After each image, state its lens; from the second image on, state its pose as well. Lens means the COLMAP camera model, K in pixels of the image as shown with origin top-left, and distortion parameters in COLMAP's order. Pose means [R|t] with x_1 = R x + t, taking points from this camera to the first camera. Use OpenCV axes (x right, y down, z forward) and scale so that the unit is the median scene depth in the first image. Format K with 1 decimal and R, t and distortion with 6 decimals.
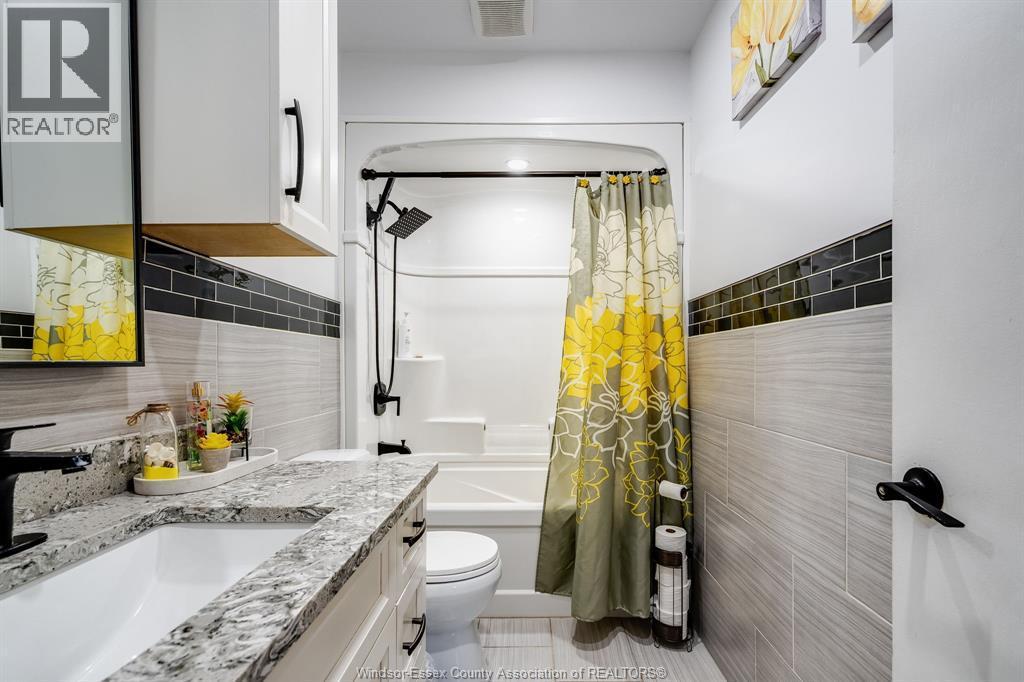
lens RADIAL K [[471.7, 0, 537.7], [0, 471.7, 368.1], [0, 0, 1]] dist [-0.005686, 0.003015]
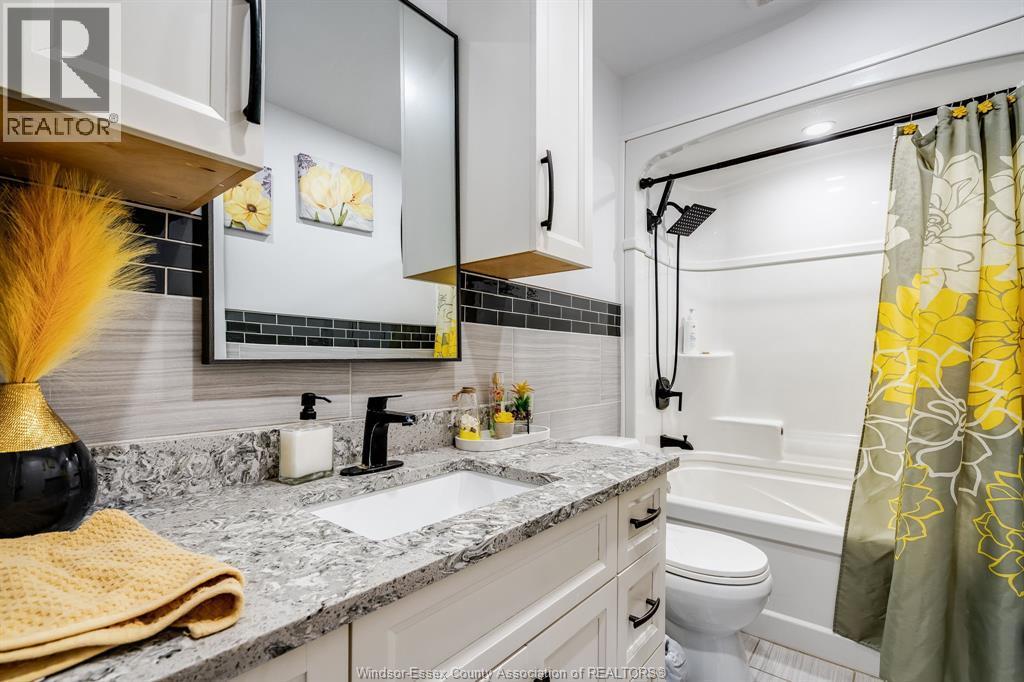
lens RADIAL K [[471.7, 0, 519.5], [0, 471.7, 361.5], [0, 0, 1]] dist [-0.005686, 0.003015]
pose [[0.773922, 0.007206, -0.633240, 0.101341], [-0.009973, 0.999950, -0.000809, -0.001484], [0.633203, 0.006941, 0.773955, -0.008413]]
